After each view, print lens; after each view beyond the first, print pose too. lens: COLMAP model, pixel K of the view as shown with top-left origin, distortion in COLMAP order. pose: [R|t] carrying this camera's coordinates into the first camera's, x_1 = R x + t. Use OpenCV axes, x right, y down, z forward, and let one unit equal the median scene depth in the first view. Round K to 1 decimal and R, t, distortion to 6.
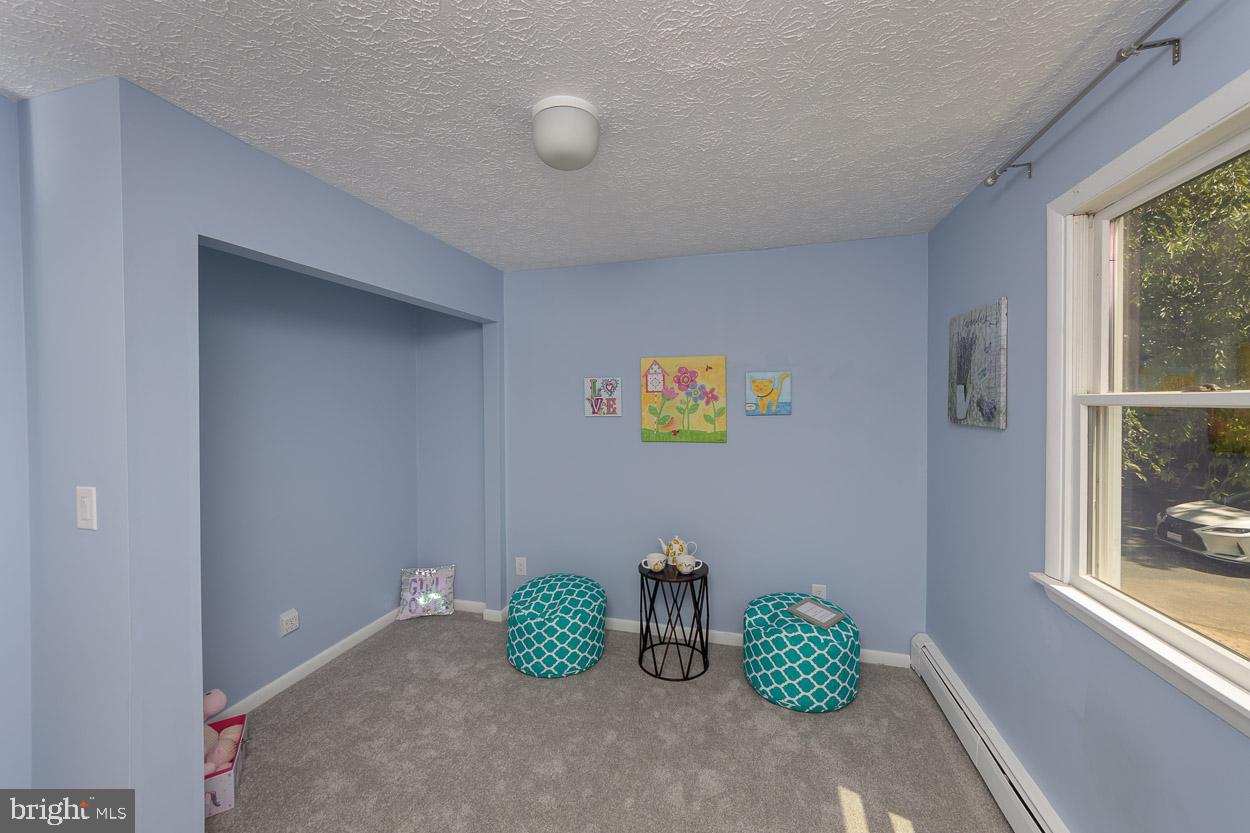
lens RADIAL K [[482.7, 0, 626.6], [0, 482.7, 410.6], [0, 0, 1]] dist [-0.000248, 0.000136]
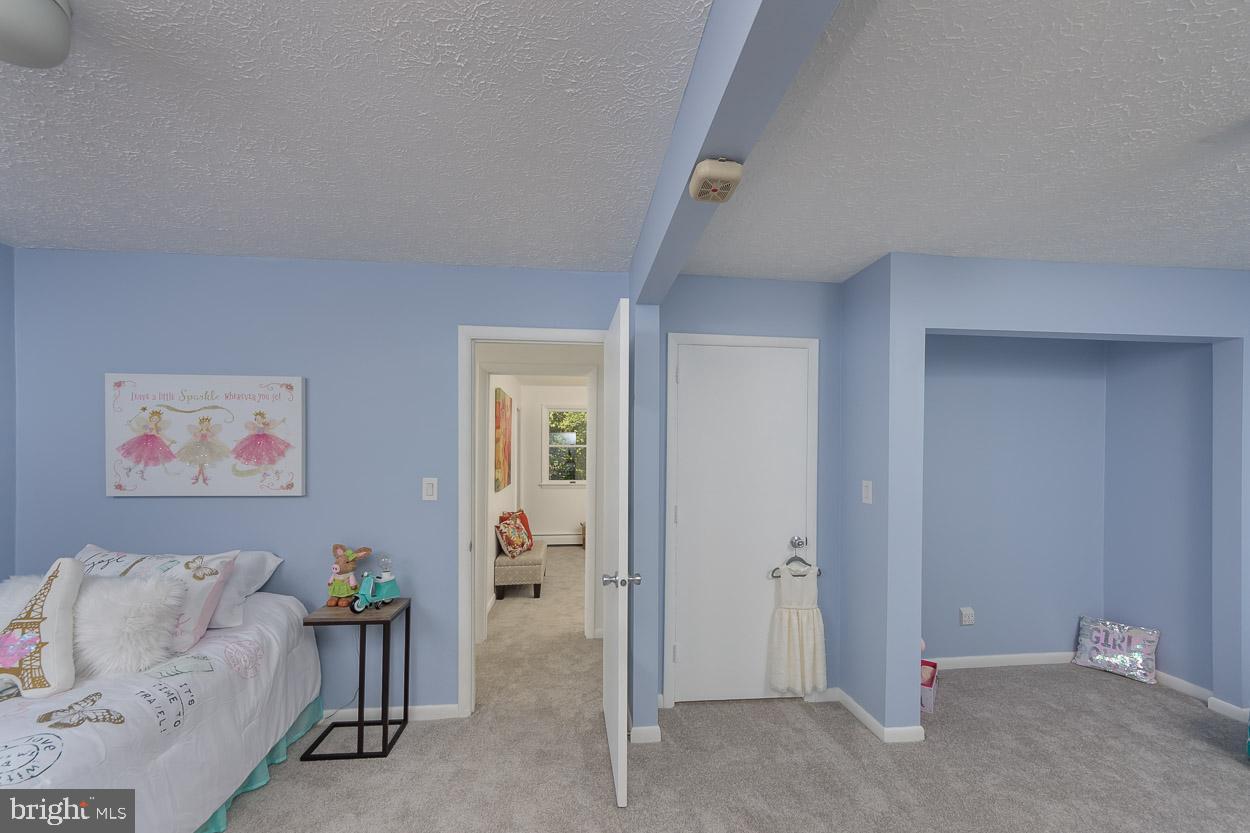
lens RADIAL K [[470.5, 0, 622.2], [0, 470.5, 464.1], [0, 0, 1]] dist [-0.000074, 0.000533]
pose [[0.351837, 0.008922, -0.936019, 0.106982], [-0.018903, 0.999818, 0.002424, 0.047658], [0.935871, 0.016840, 0.351941, -0.230230]]
